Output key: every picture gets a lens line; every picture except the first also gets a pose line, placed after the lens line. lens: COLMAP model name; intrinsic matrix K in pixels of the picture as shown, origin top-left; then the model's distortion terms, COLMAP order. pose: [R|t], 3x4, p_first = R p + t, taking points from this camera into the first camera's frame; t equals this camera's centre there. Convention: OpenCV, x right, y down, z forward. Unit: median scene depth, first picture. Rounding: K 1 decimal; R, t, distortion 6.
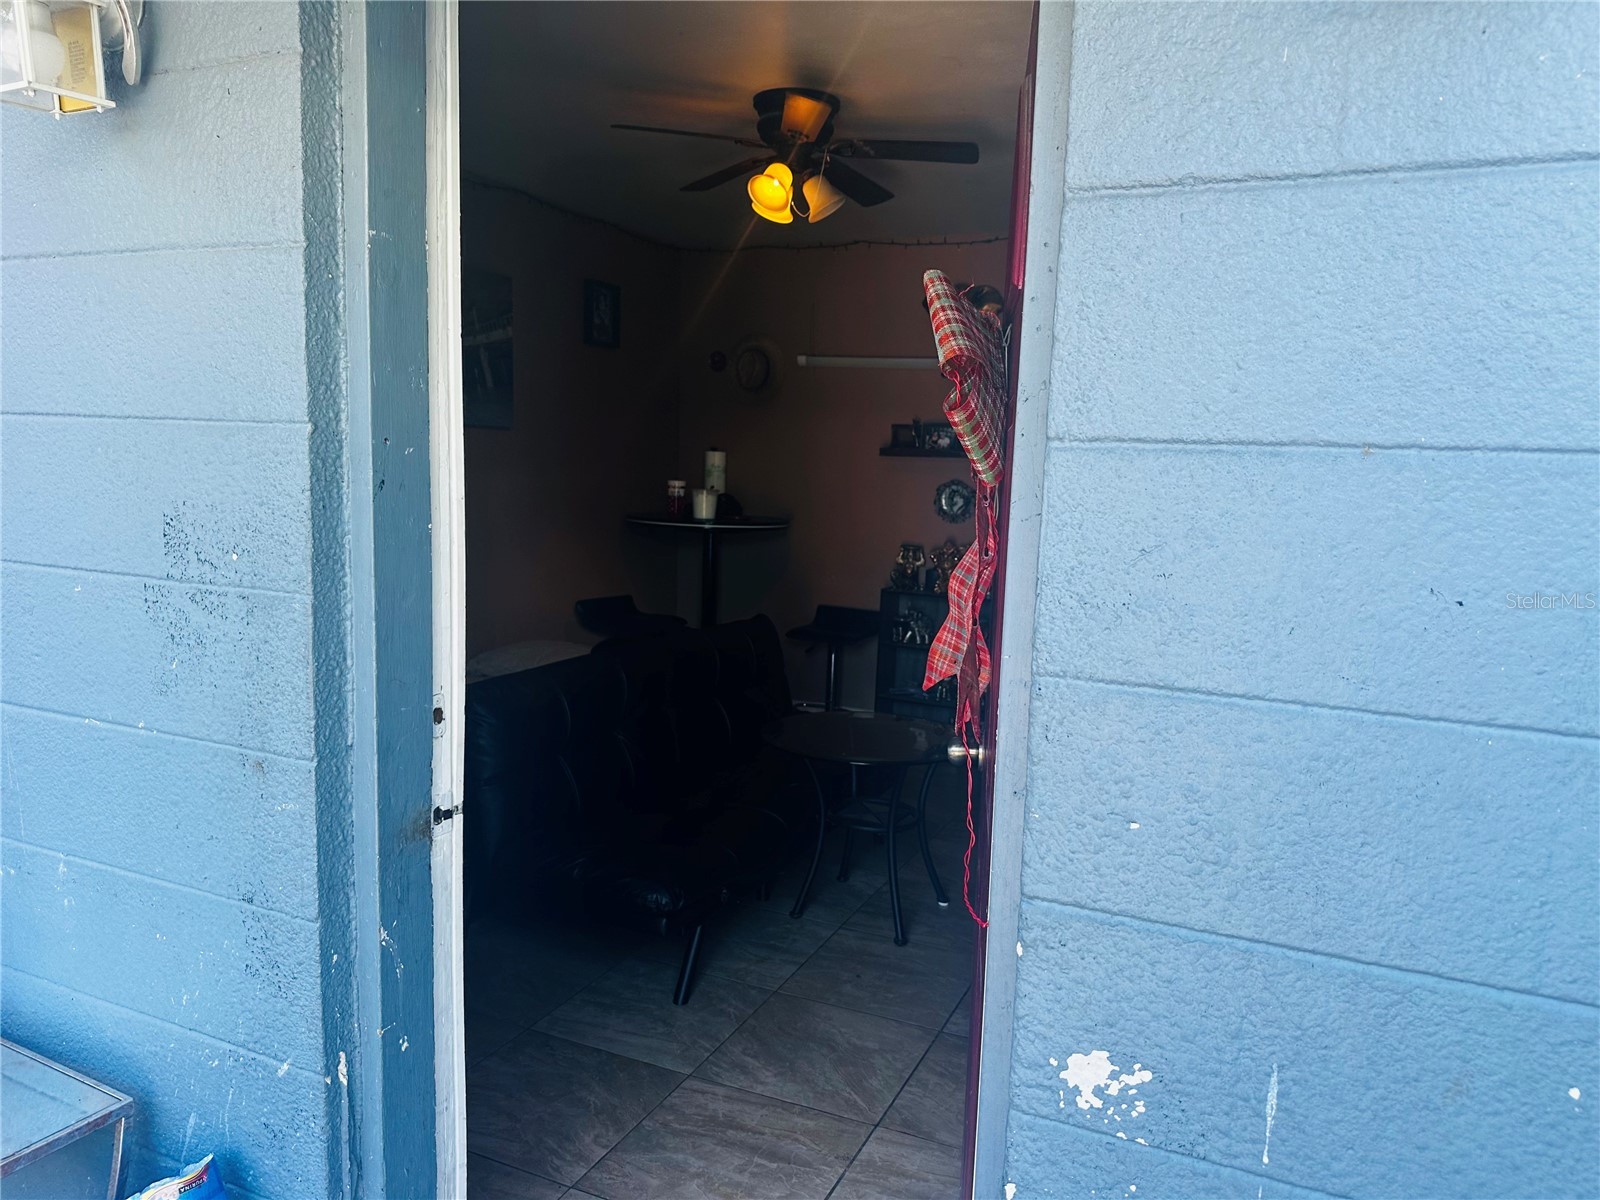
lens RADIAL K [[1115.0, 0, 800.8], [0, 1115.0, 570.3], [0, 0, 1]] dist [0.060284, -0.080398]
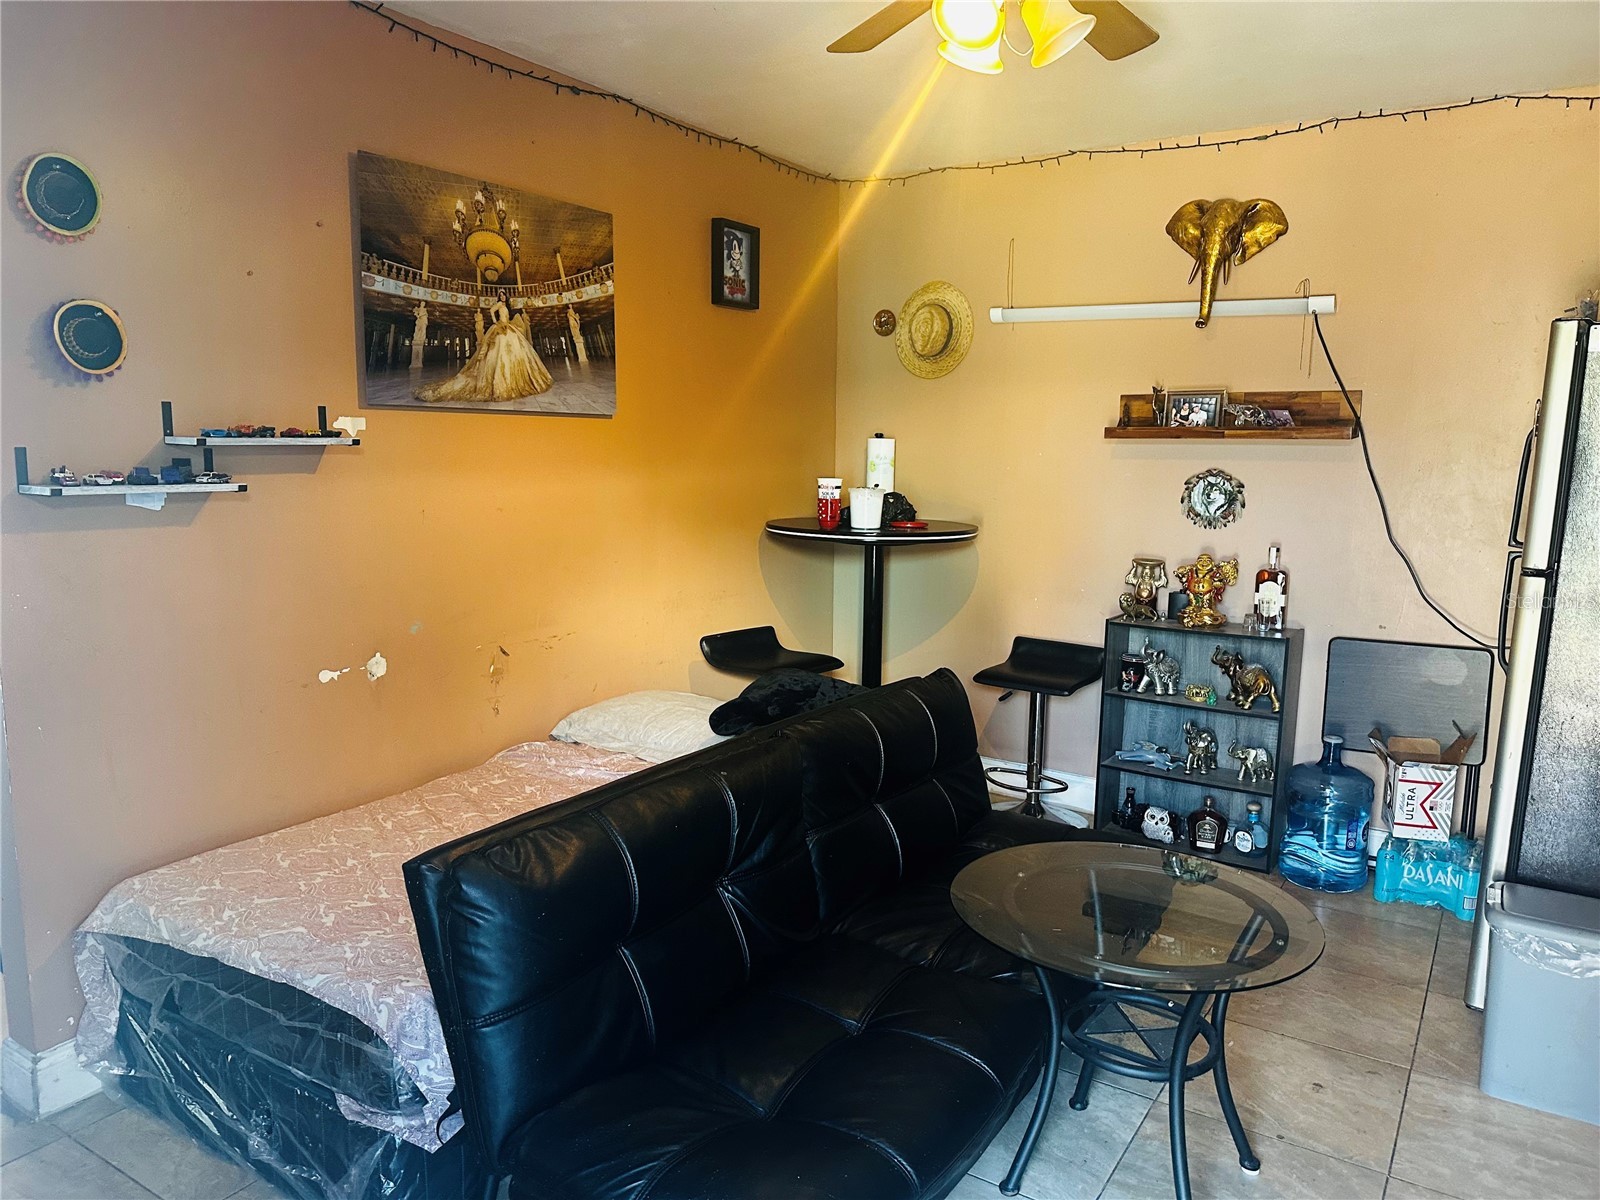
lens RADIAL K [[1159.8, 0, 745.5], [0, 1159.8, 603.2], [0, 0, 1]] dist [0.064753, -0.002046]
pose [[0.981276, 0.005072, -0.192538, -0.013507], [0.002162, 0.999300, 0.037343, -0.023451], [0.192593, -0.037060, 0.980579, 0.194351]]
